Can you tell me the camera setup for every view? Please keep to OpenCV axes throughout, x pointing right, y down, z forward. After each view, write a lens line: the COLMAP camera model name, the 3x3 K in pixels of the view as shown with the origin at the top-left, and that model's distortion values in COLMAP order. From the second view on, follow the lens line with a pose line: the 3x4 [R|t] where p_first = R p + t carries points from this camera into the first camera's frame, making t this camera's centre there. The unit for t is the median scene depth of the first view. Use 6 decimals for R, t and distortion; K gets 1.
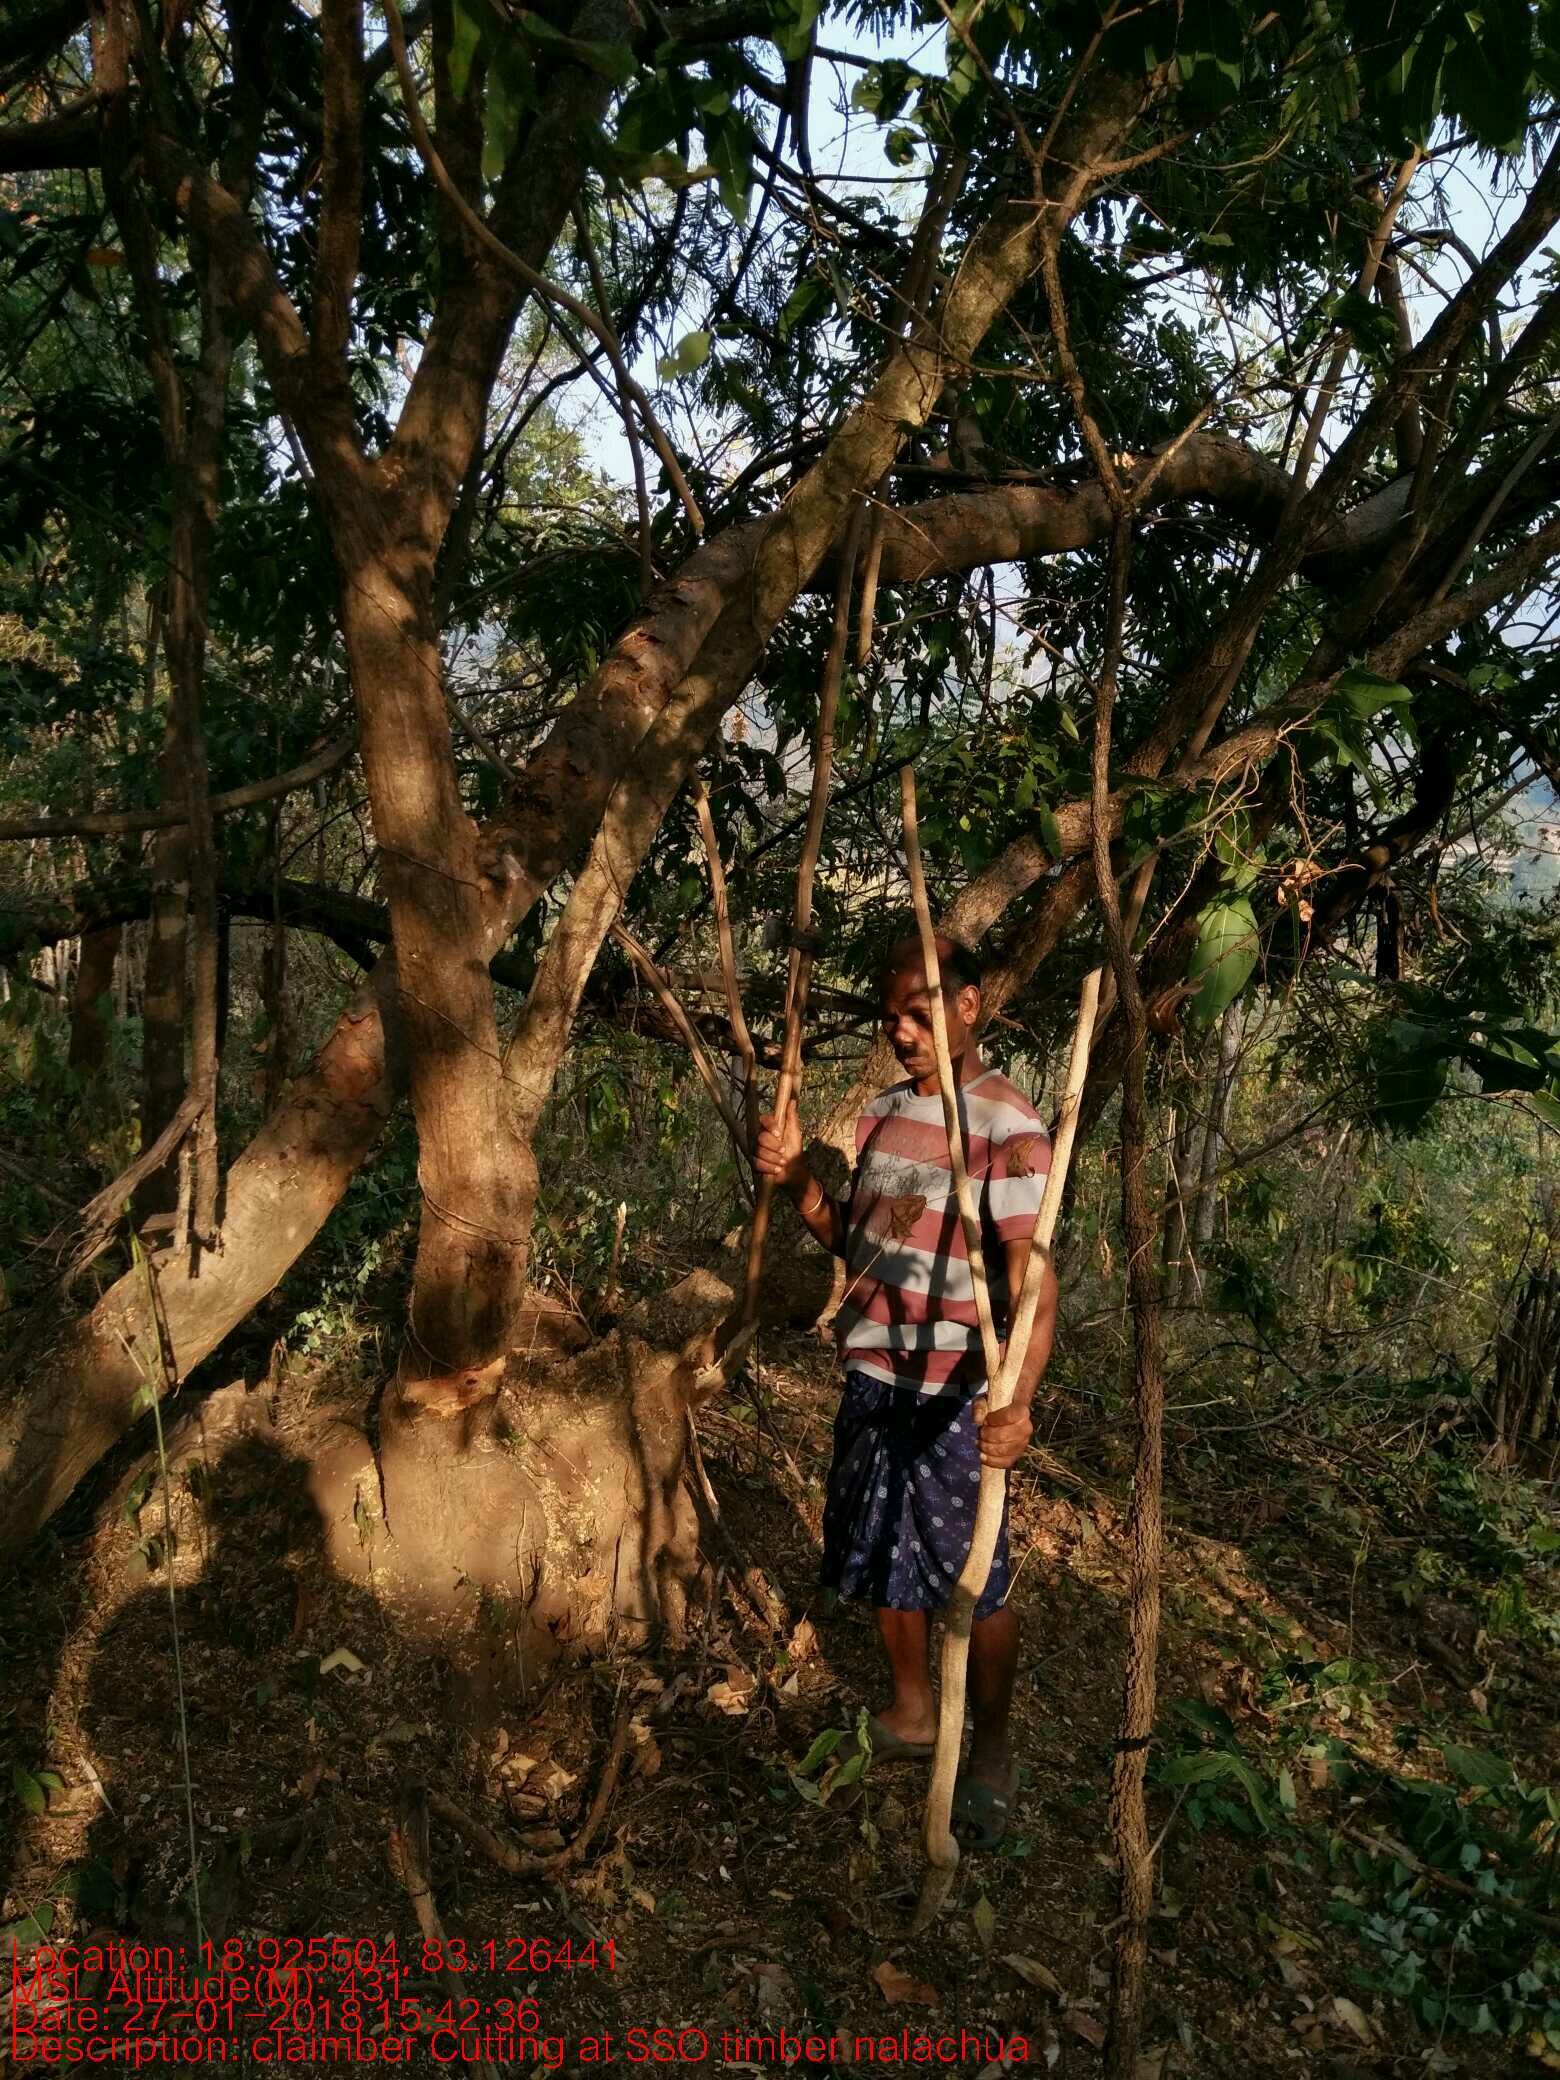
lens RADIAL K [[1677.6, 0, 780.0], [0, 1677.6, 1040.0], [0, 0, 1]] dist [0.054562, -0.068417]
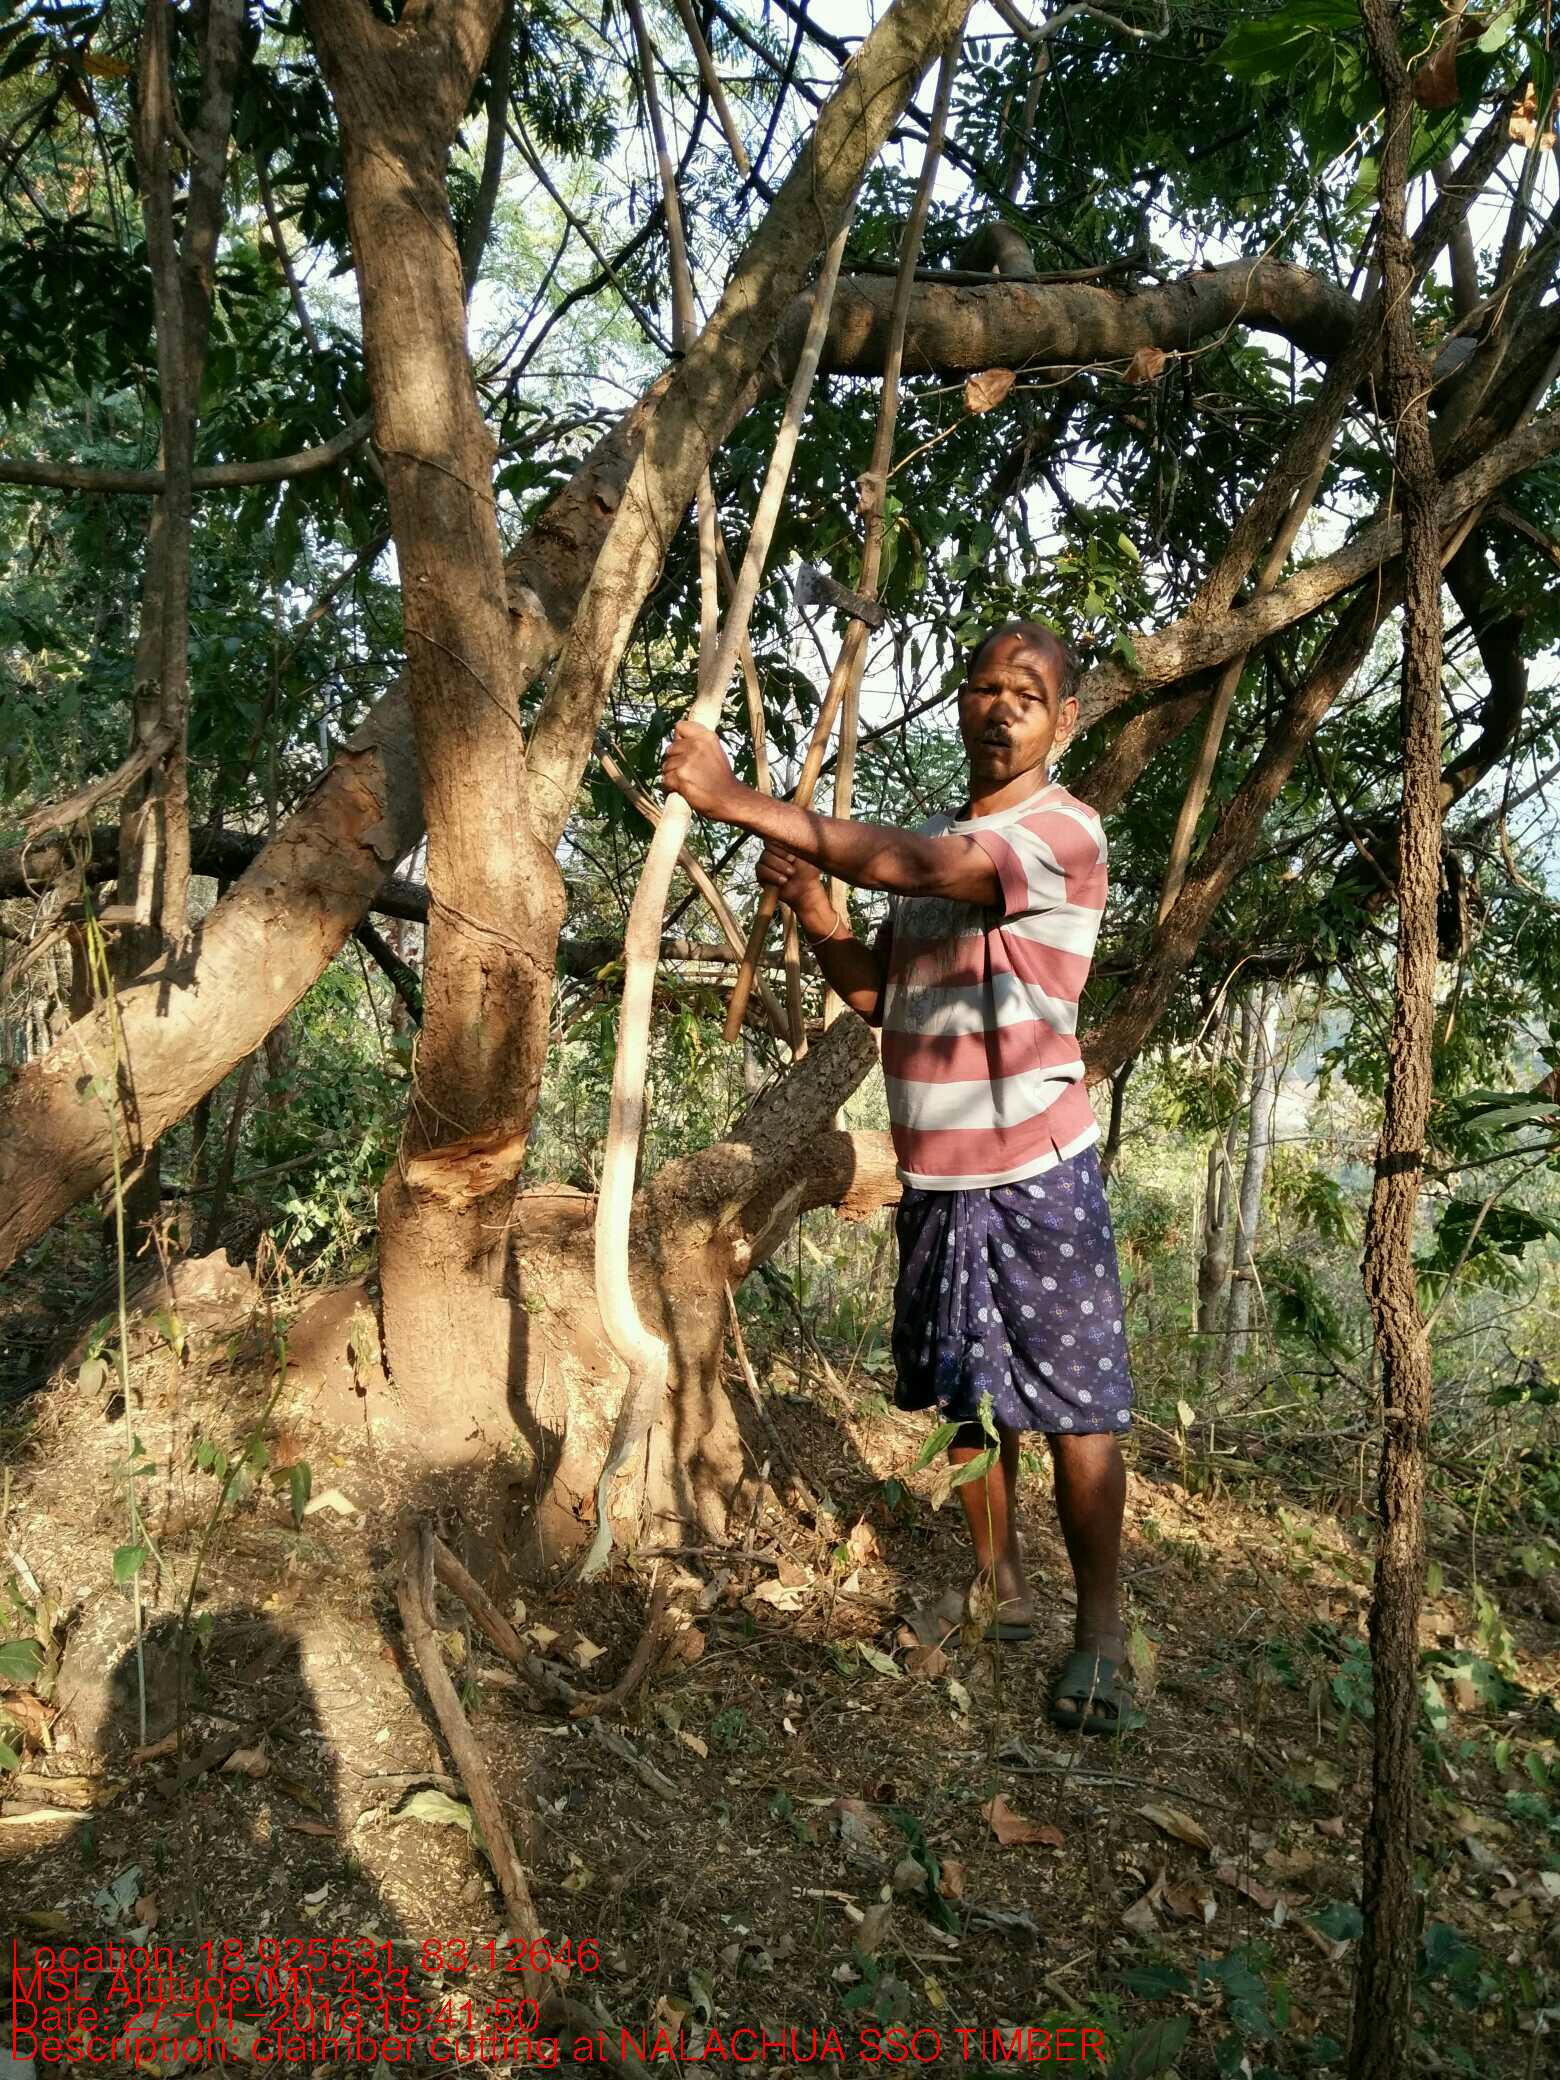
lens RADIAL K [[1677.6, 0, 780.0], [0, 1677.6, 1040.0], [0, 0, 1]] dist [0.054562, -0.068417]
pose [[0.999936, -0.011254, -0.001502, -0.029510], [0.011060, 0.995418, -0.094974, 0.216526], [0.002564, 0.094951, 0.995479, 0.134805]]
